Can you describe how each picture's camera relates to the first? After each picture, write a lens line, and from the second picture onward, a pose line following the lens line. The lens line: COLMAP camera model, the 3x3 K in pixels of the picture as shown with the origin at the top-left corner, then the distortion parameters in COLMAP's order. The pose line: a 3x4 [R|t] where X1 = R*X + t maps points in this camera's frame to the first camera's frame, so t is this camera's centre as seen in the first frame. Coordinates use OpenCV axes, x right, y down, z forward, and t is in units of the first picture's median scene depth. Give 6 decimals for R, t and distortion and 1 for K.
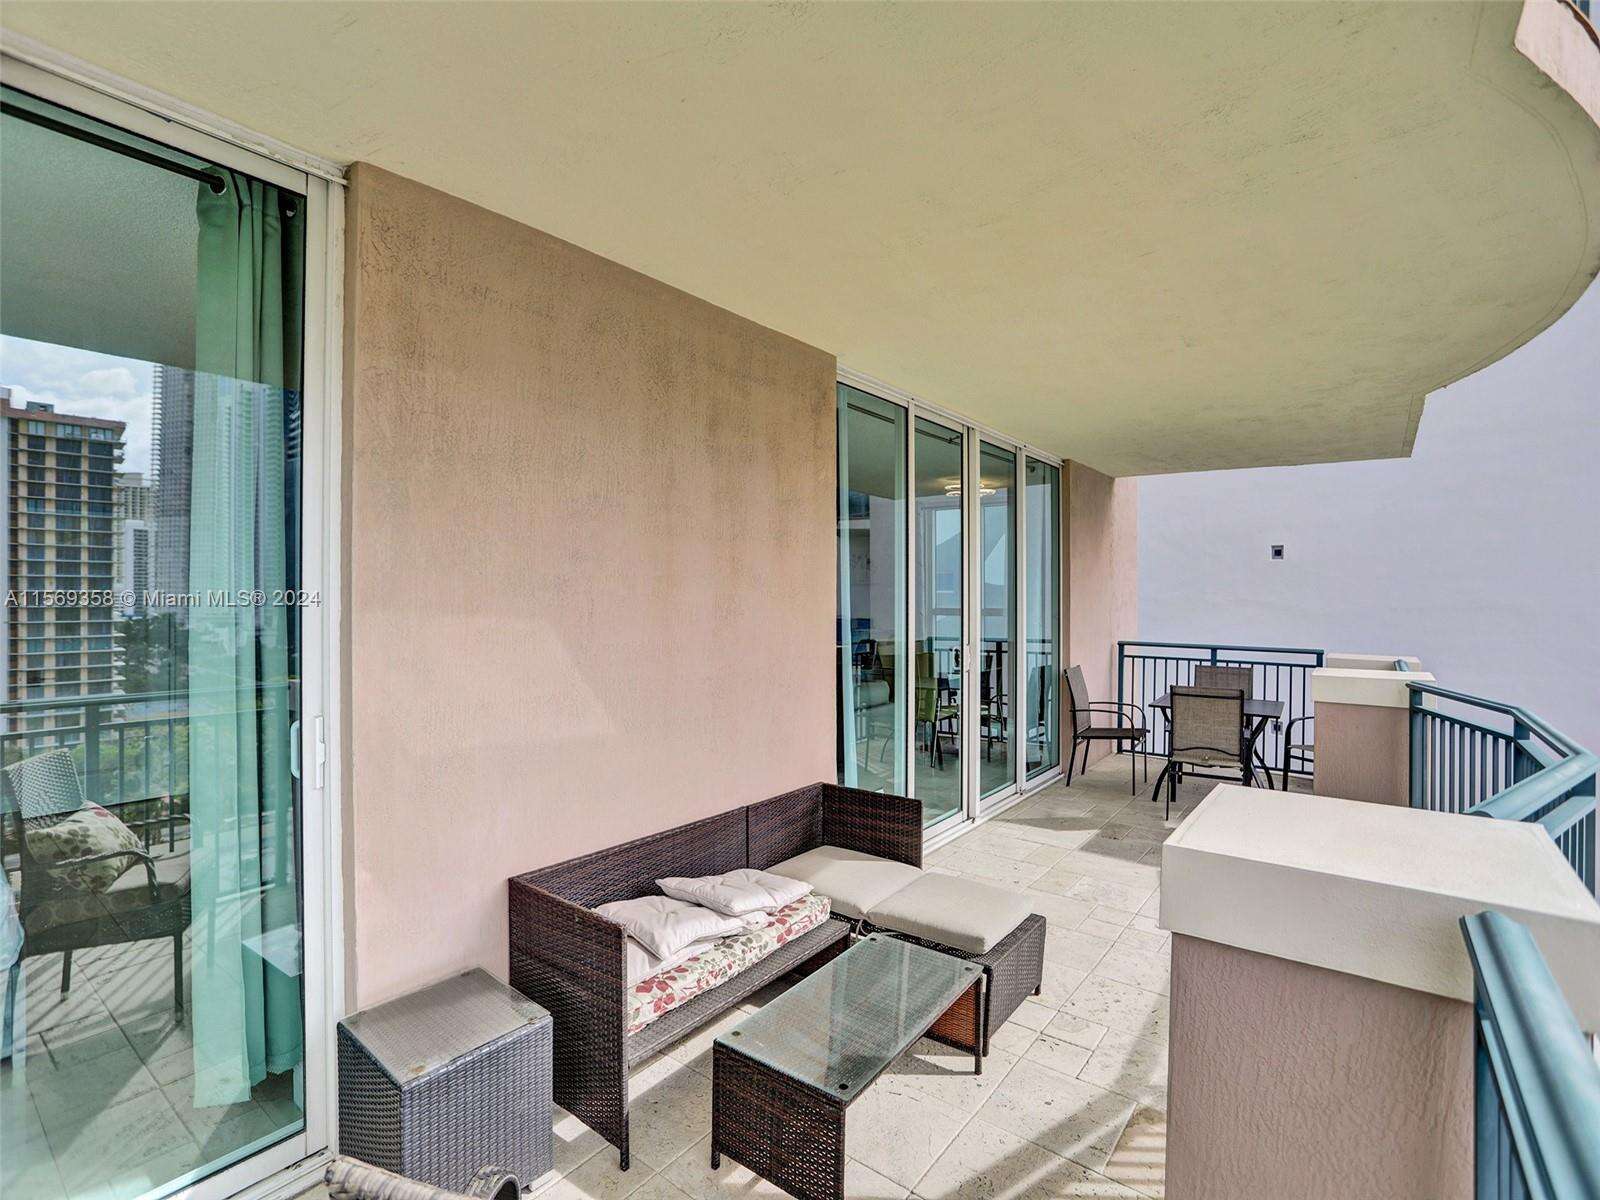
lens RADIAL K [[760.3, 0, 805.2], [0, 760.3, 596.8], [0, 0, 1]] dist [-0.042722, 0.014198]
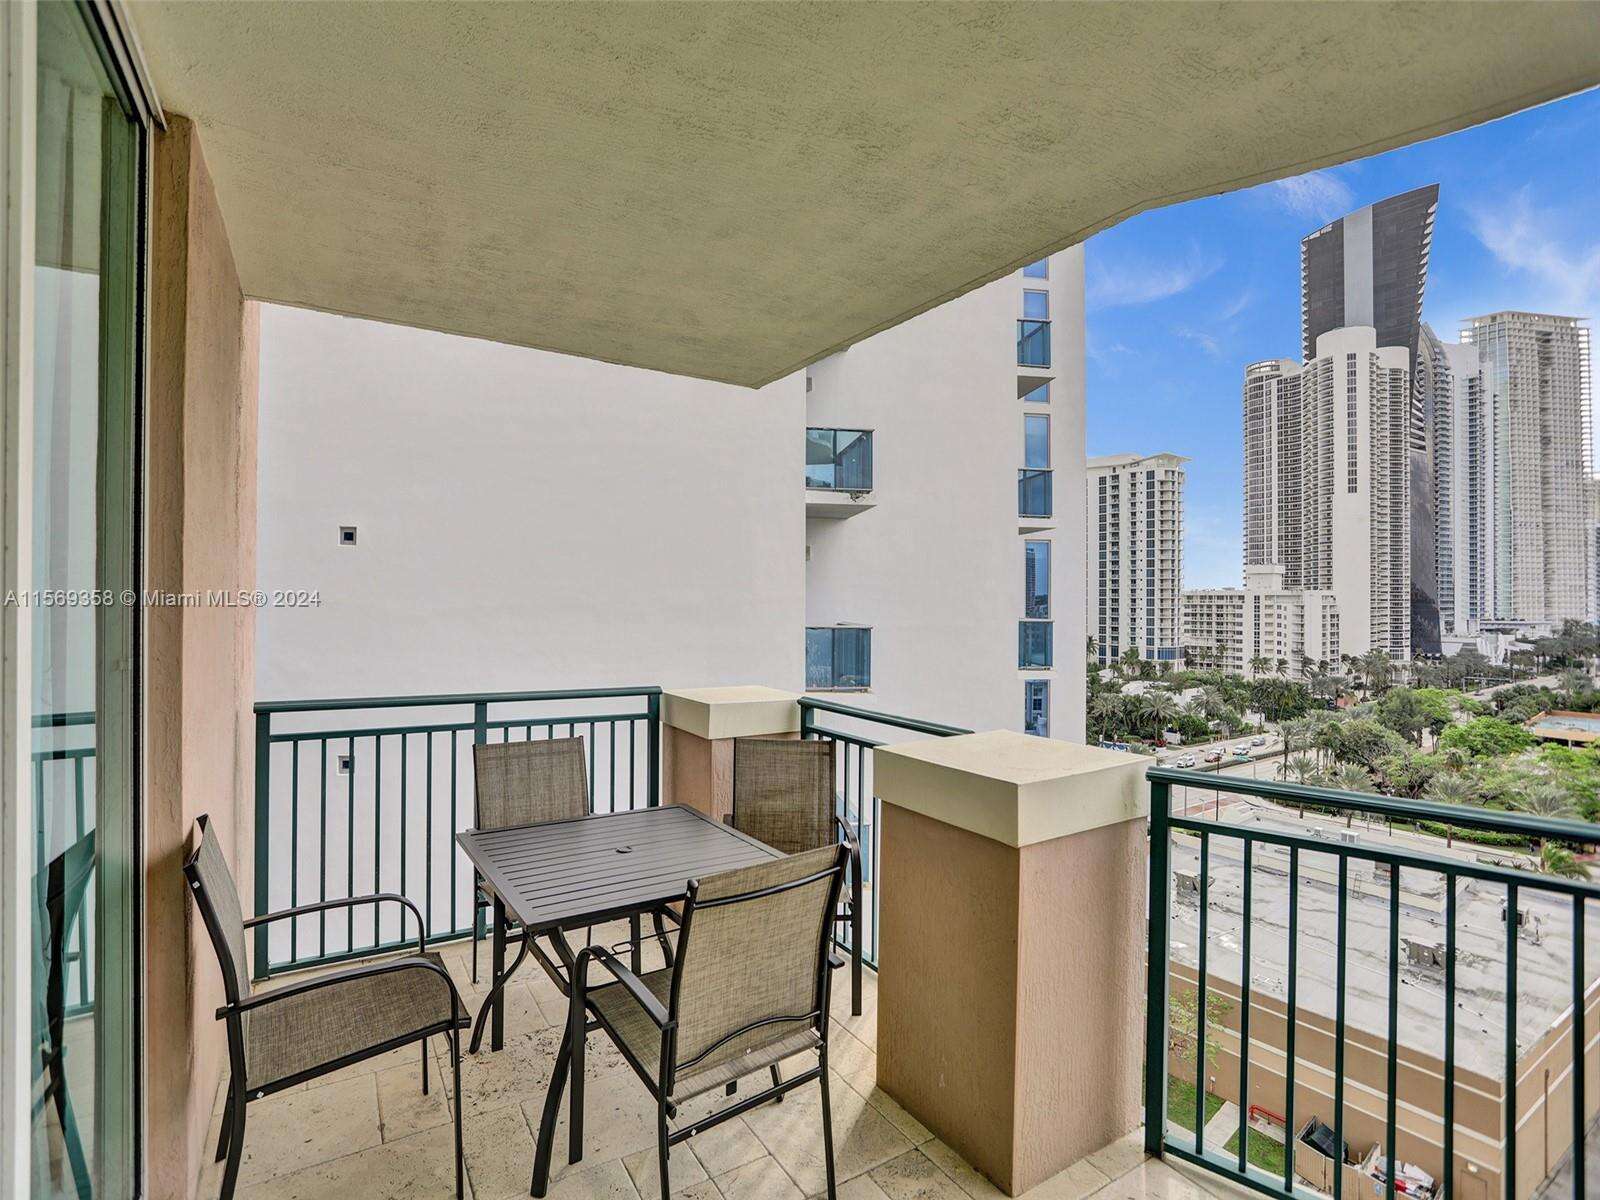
lens RADIAL K [[760.3, 0, 805.2], [0, 760.3, 596.8], [0, 0, 1]] dist [-0.042722, 0.014198]
pose [[0.332334, 0.005451, 0.943146, 0.139211], [-0.008471, 0.999960, -0.002794, -0.000606], [-0.943124, -0.007061, 0.332367, 0.609990]]
